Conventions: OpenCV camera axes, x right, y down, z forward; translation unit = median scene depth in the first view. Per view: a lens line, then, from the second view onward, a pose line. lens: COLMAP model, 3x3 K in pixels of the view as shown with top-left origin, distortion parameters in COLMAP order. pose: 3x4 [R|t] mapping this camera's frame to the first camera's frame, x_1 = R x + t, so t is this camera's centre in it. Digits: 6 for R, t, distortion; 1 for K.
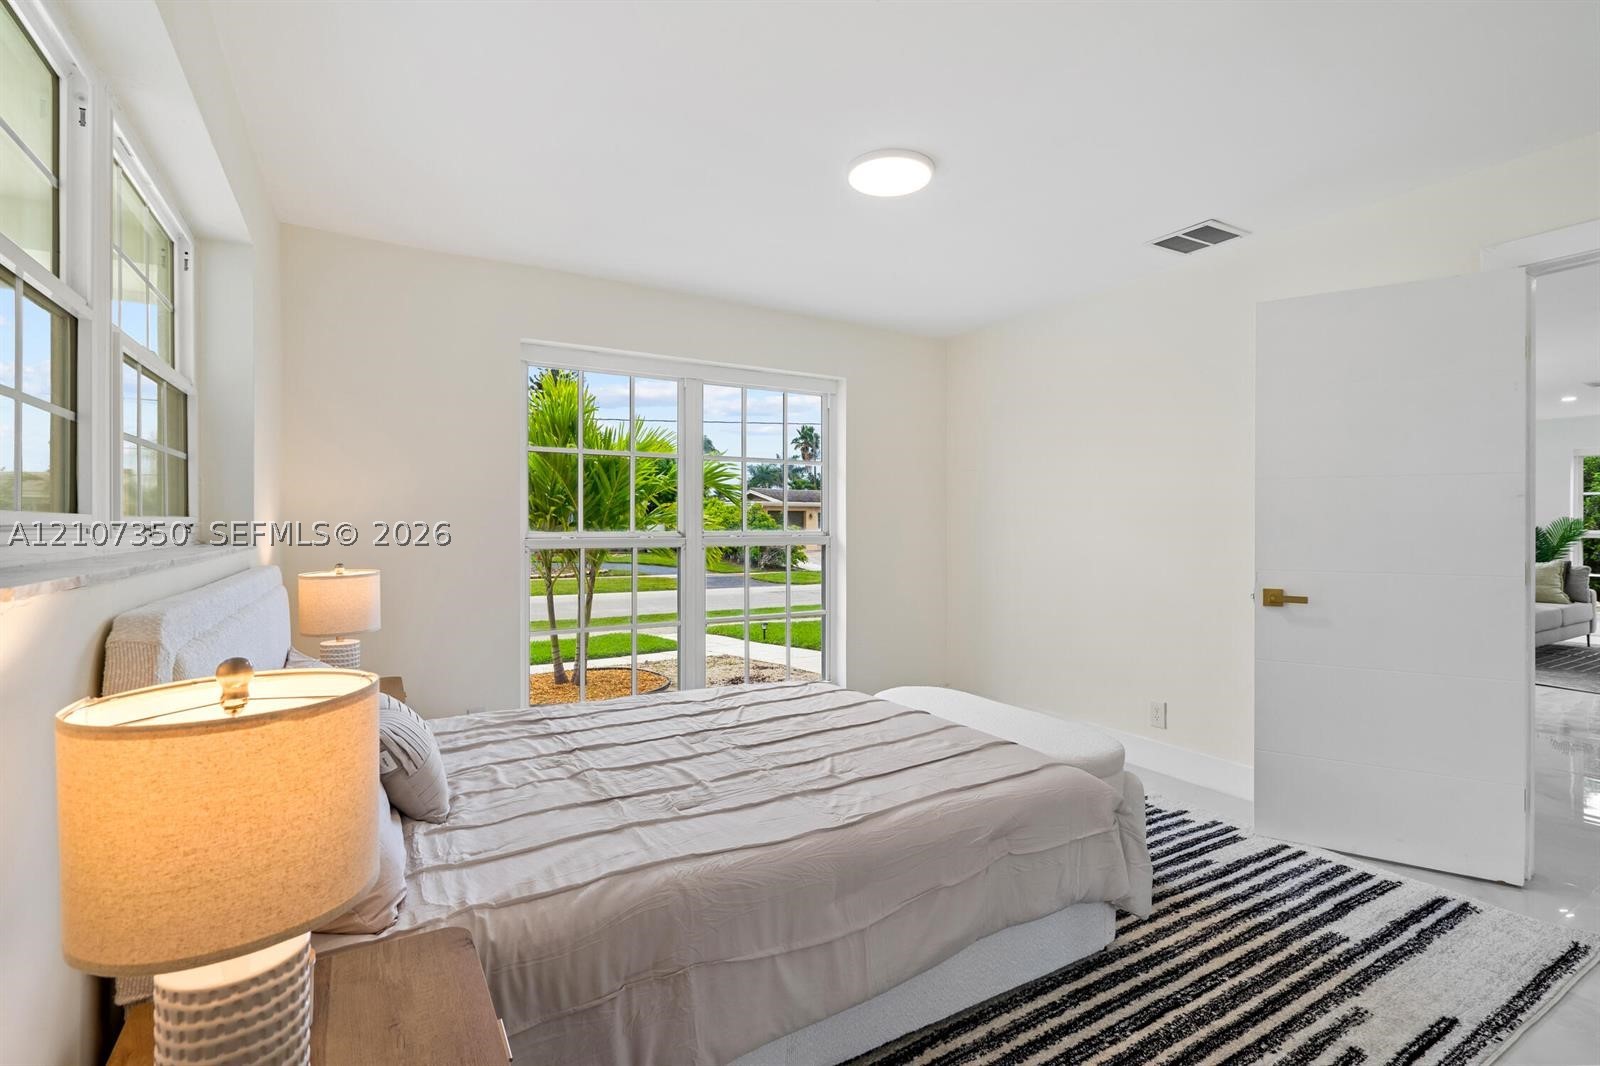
lens RADIAL K [[730.7, 0, 801.2], [0, 730.7, 527.6], [0, 0, 1]] dist [-0.002034, -0.000299]
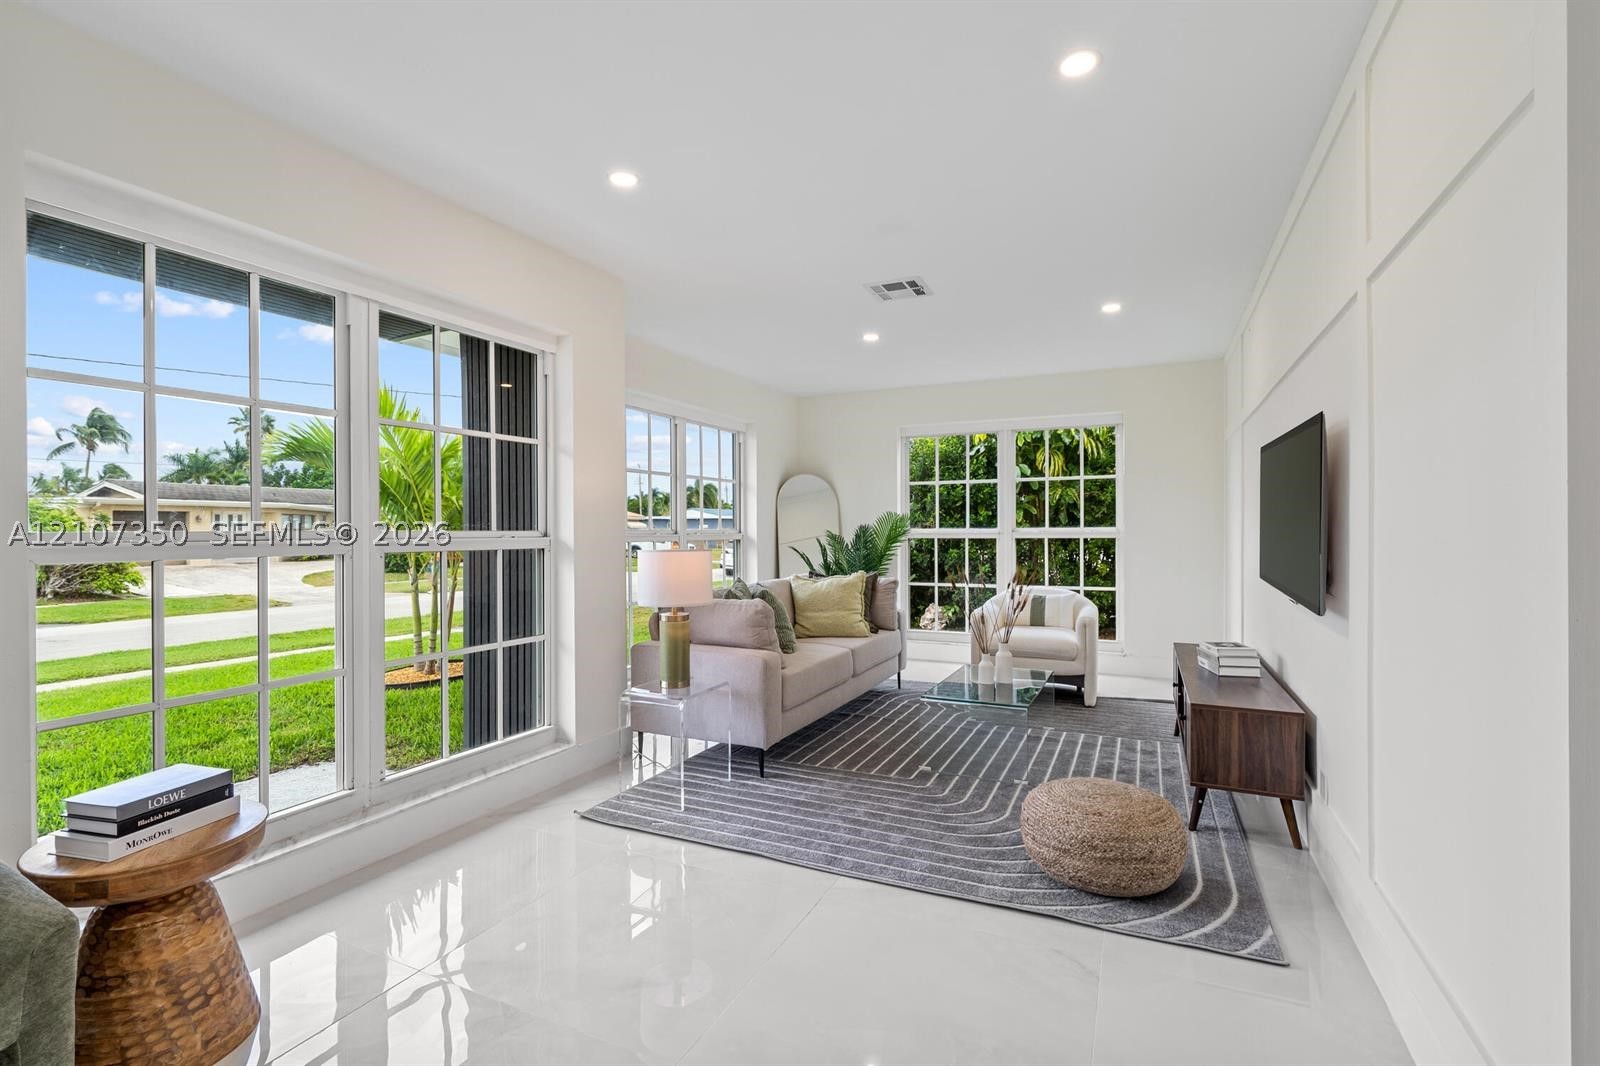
lens RADIAL K [[730.7, 0, 797.3], [0, 730.7, 532.4], [0, 0, 1]] dist [-0.002034, -0.000299]
pose [[0.827096, -0.005530, 0.562034, 0.512154], [0.006433, 0.999979, 0.000372, 0.006721], [-0.562024, 0.003308, 0.827114, 0.395702]]
